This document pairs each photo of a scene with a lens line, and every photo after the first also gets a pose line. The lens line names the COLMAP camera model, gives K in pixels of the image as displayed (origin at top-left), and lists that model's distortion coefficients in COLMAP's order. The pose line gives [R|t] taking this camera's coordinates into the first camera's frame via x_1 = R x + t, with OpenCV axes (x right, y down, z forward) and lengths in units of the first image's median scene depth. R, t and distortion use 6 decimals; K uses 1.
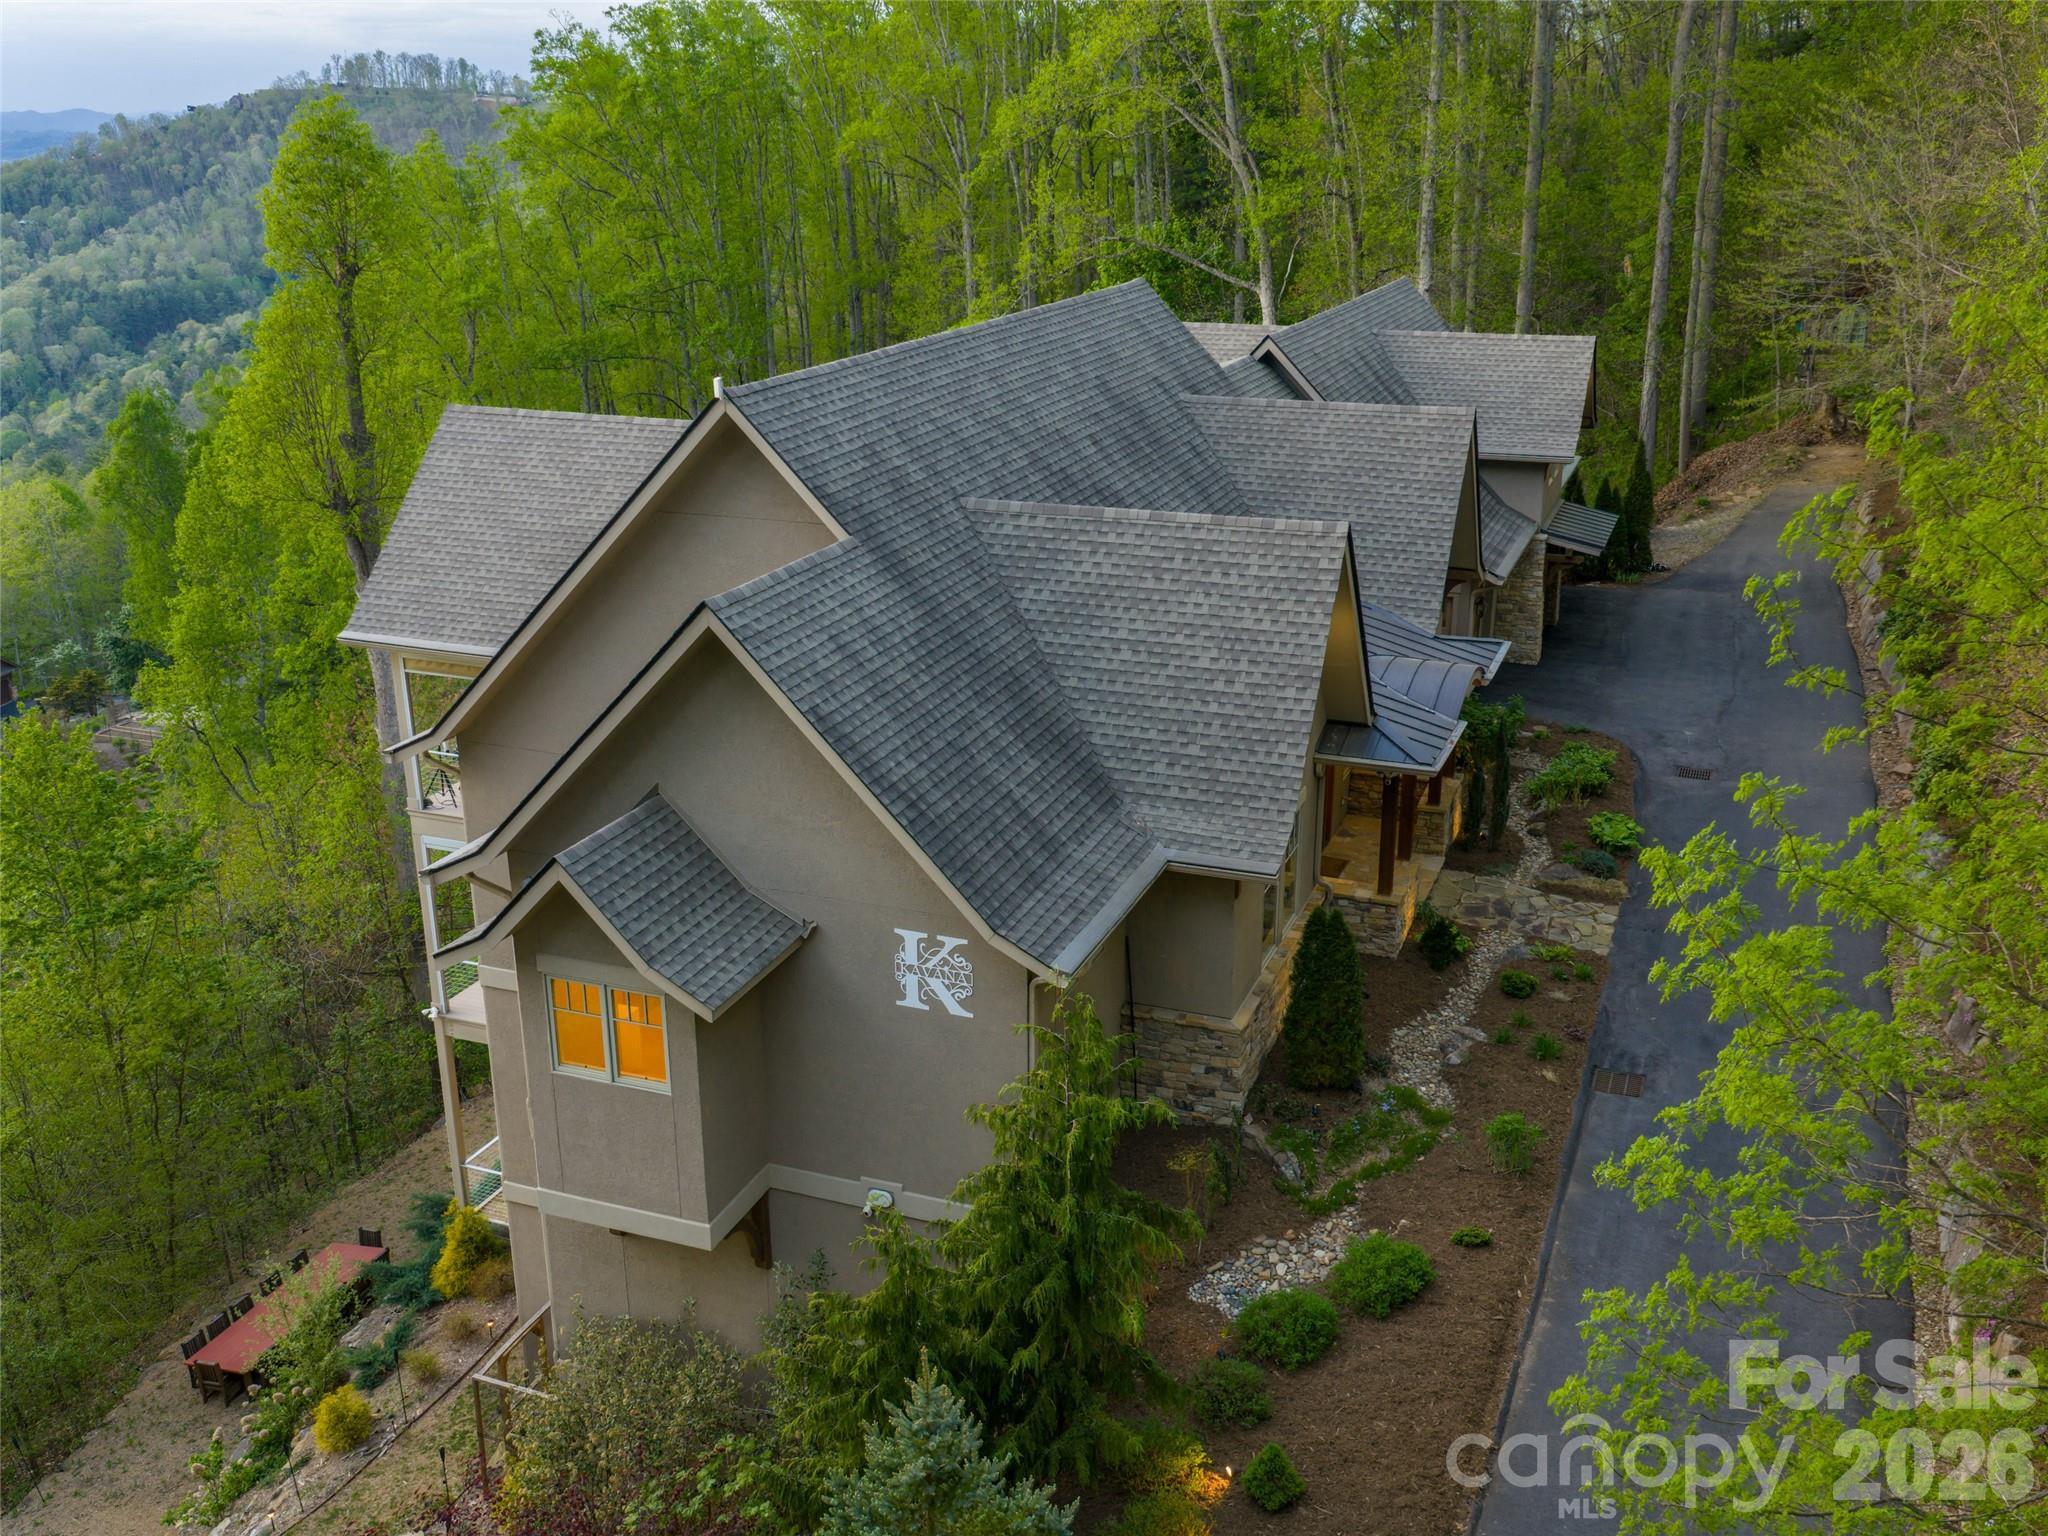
lens RADIAL K [[1885.5, 0, 1027.6], [0, 1885.5, 768.5], [0, 0, 1]] dist [0.054554, -0.069235]
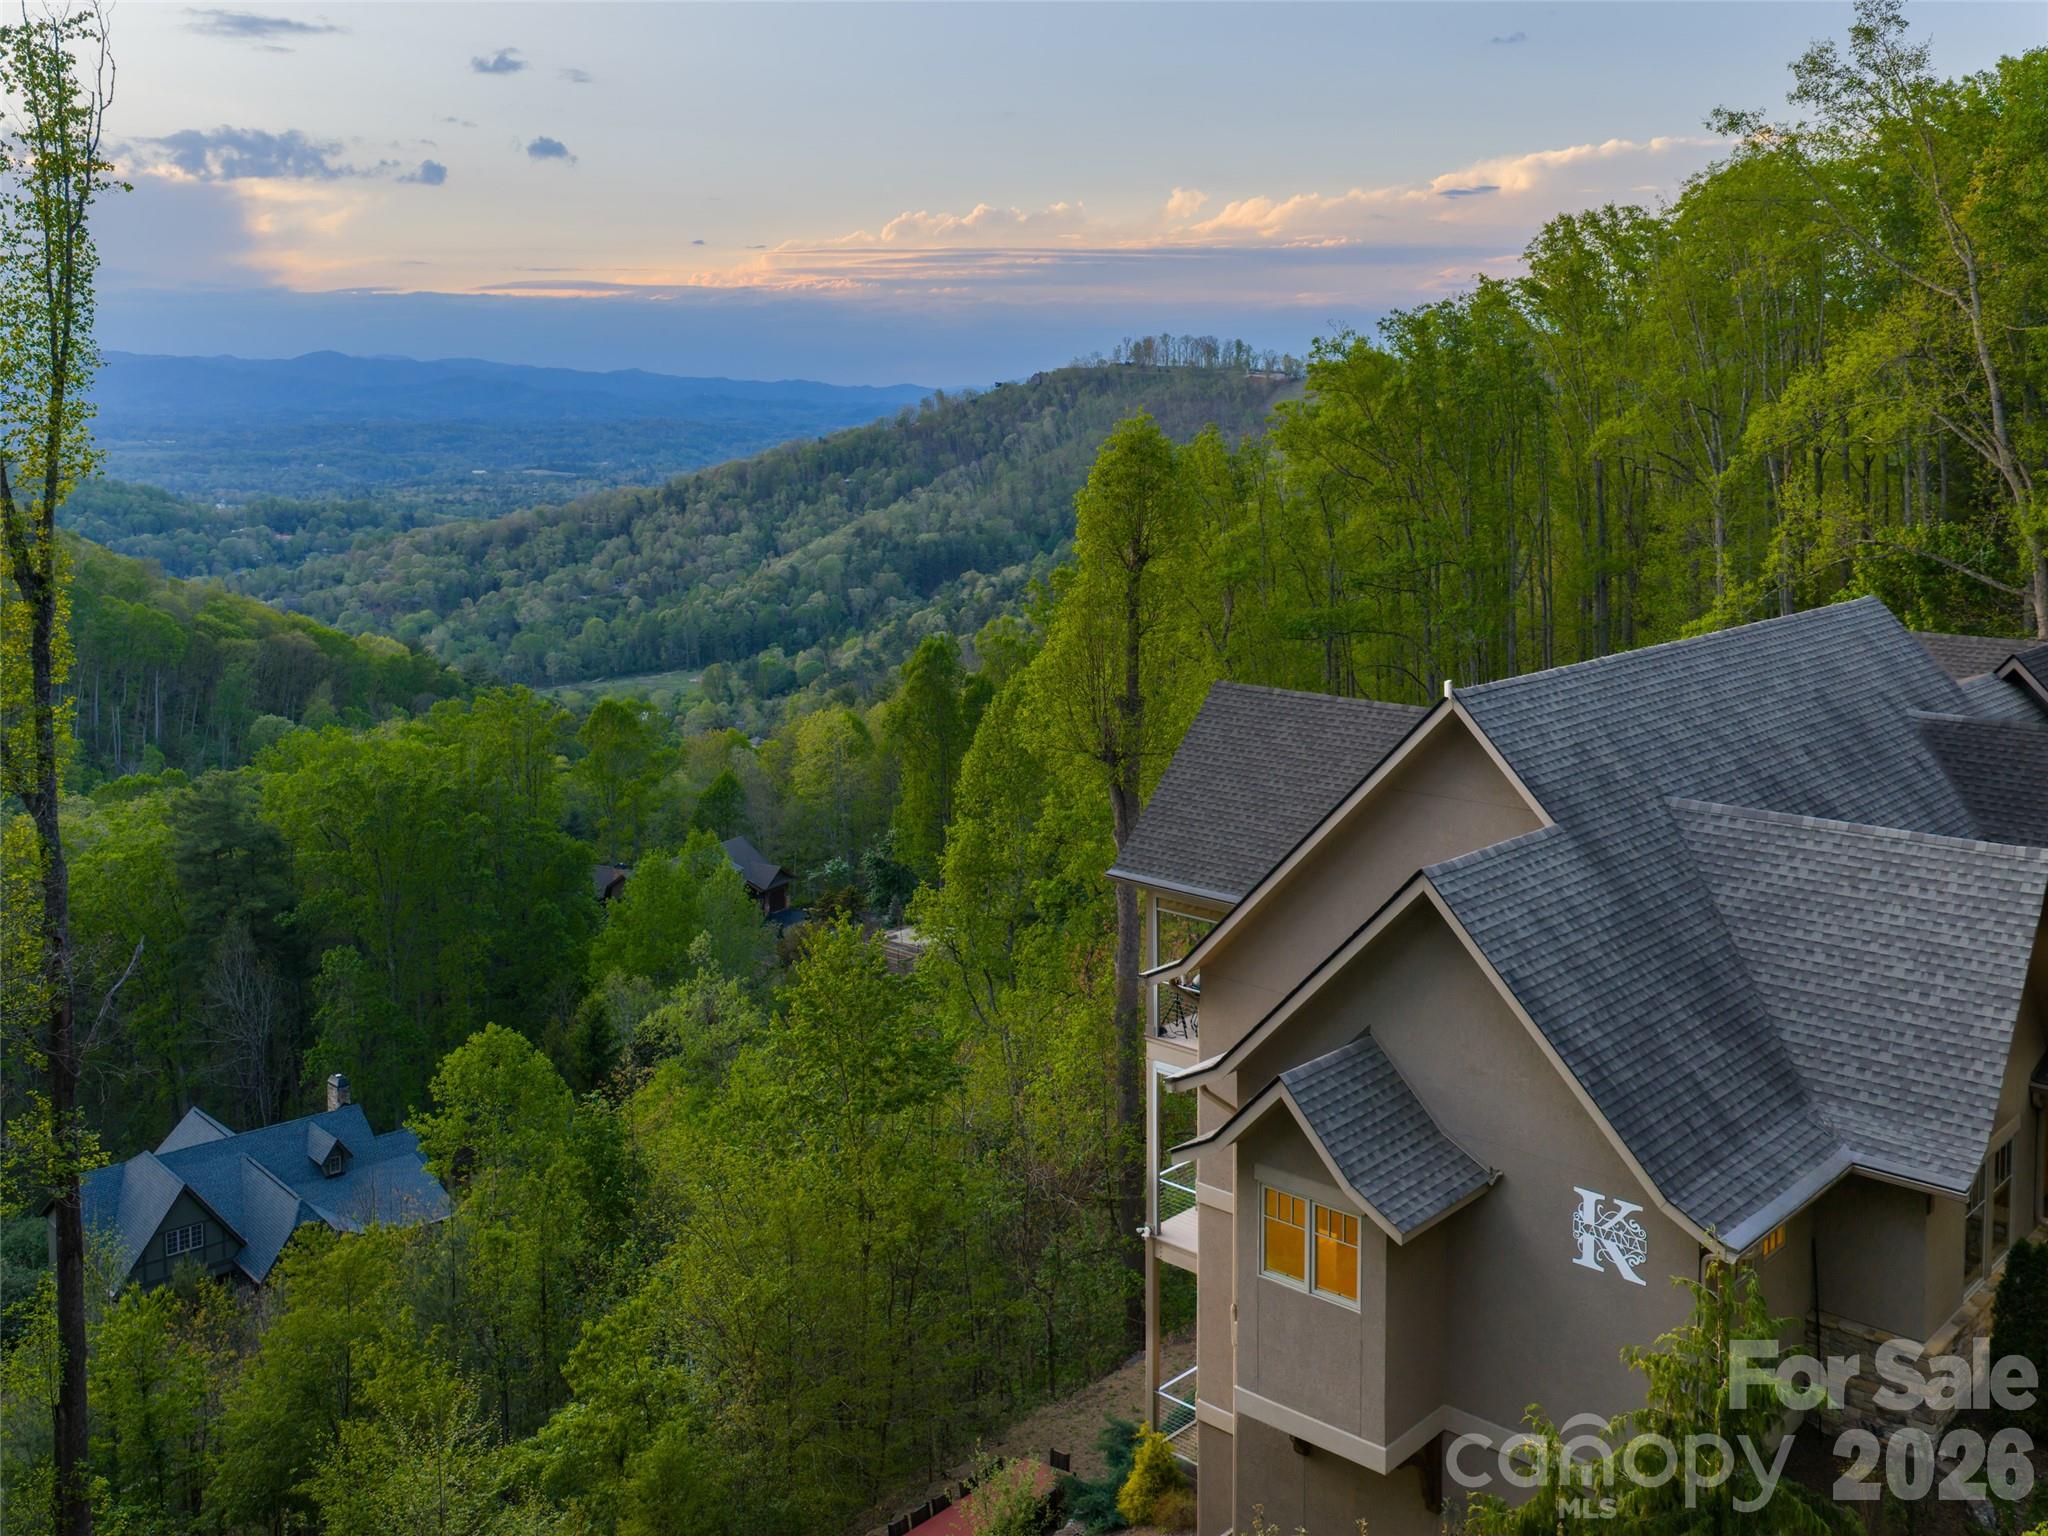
lens RADIAL K [[1973.4, 0, 1028.1], [0, 1973.4, 502.7], [0, 0, 1]] dist [-0.005425, -0.006733]
pose [[0.929597, 0.023821, -0.367807, 0.027784], [-0.122295, 0.961311, -0.246829, 0.014767], [0.347698, 0.274432, 0.896545, -0.146683]]
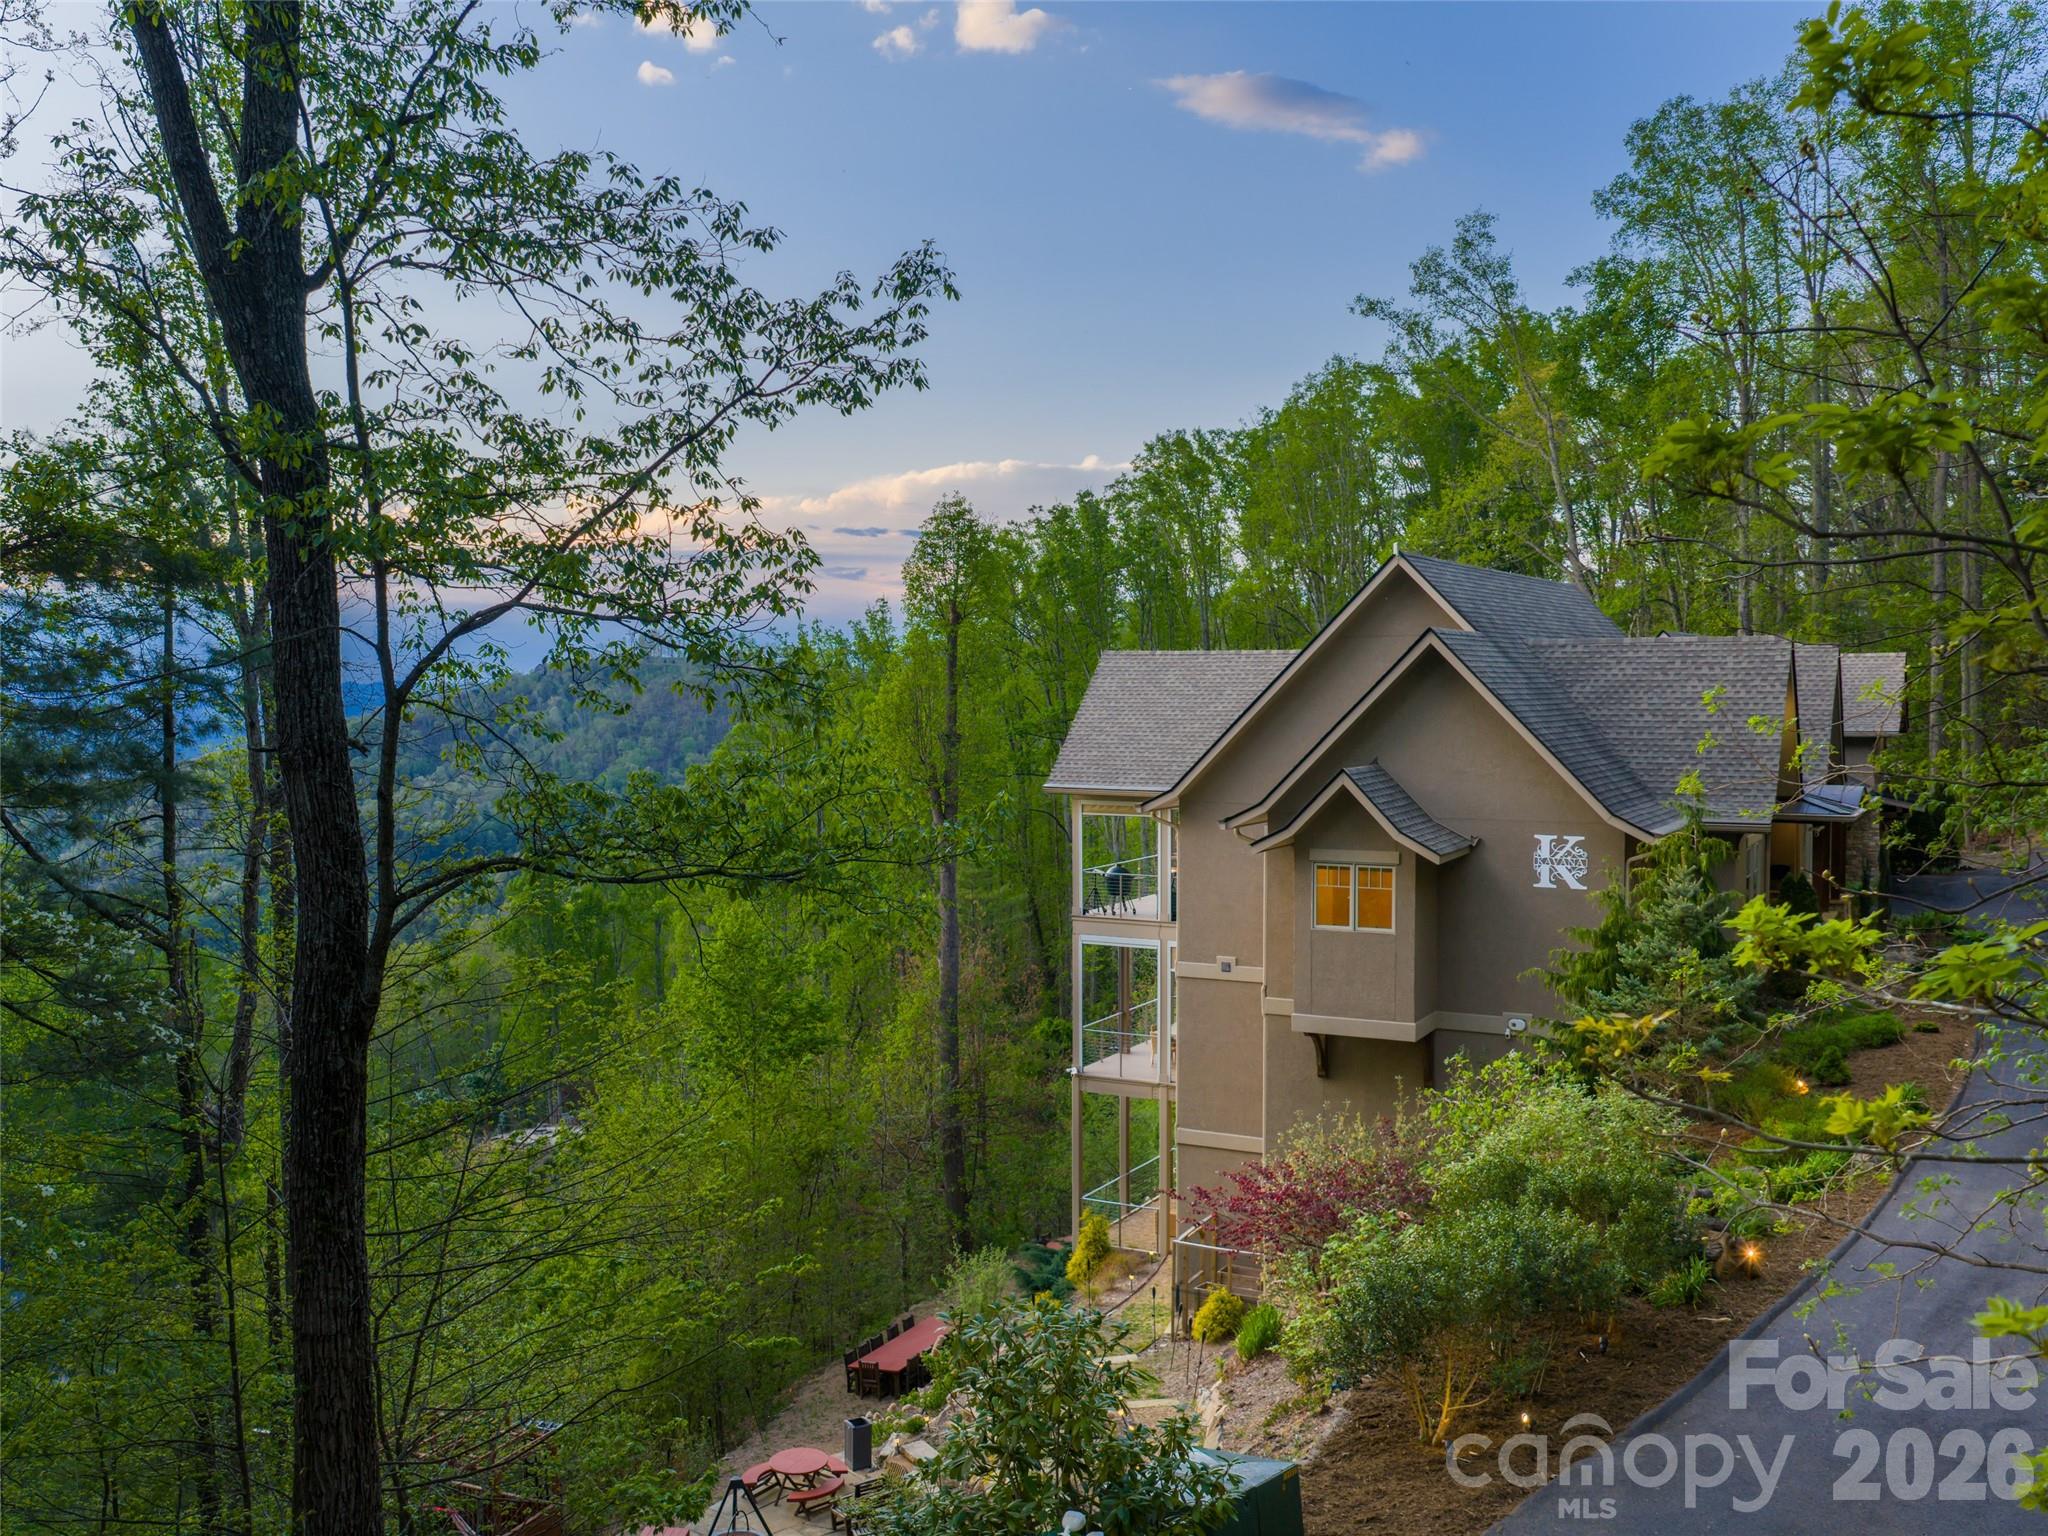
lens RADIAL K [[1885.5, 0, 1027.6], [0, 1885.5, 768.5], [0, 0, 1]] dist [0.054554, -0.069235]
pose [[0.993437, 0.009932, -0.113948, -0.194304], [-0.042069, 0.958119, -0.283263, 0.310646], [0.106363, 0.286197, 0.952249, -0.374274]]
